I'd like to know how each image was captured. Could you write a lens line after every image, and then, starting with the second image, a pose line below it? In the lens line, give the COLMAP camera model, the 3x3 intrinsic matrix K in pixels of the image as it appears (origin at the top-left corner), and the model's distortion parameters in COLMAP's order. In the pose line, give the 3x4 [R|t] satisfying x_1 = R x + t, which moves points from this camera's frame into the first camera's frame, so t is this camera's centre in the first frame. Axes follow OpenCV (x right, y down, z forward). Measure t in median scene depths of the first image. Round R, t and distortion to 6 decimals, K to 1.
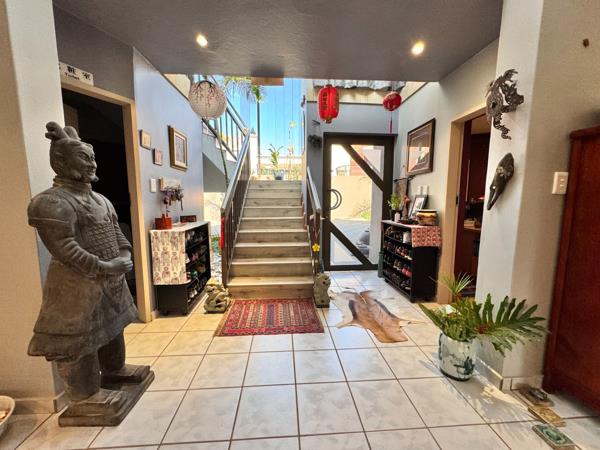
lens RADIAL K [[237.8, 0, 299.3], [0, 237.8, 224.7], [0, 0, 1]] dist [-0.003897, 0.000219]
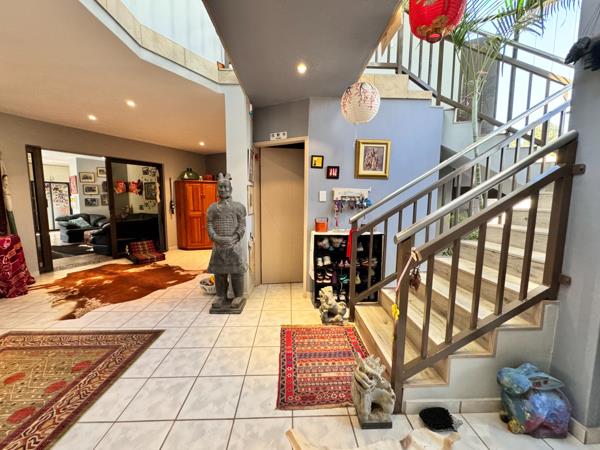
lens RADIAL K [[237.8, 0, 299.6], [0, 237.8, 226.0], [0, 0, 1]] dist [-0.003897, 0.000219]
pose [[-0.028058, 0.099241, -0.994668, 0.670700], [-0.121726, 0.987315, 0.101941, -0.125841], [0.992167, 0.123937, -0.015622, 0.941790]]
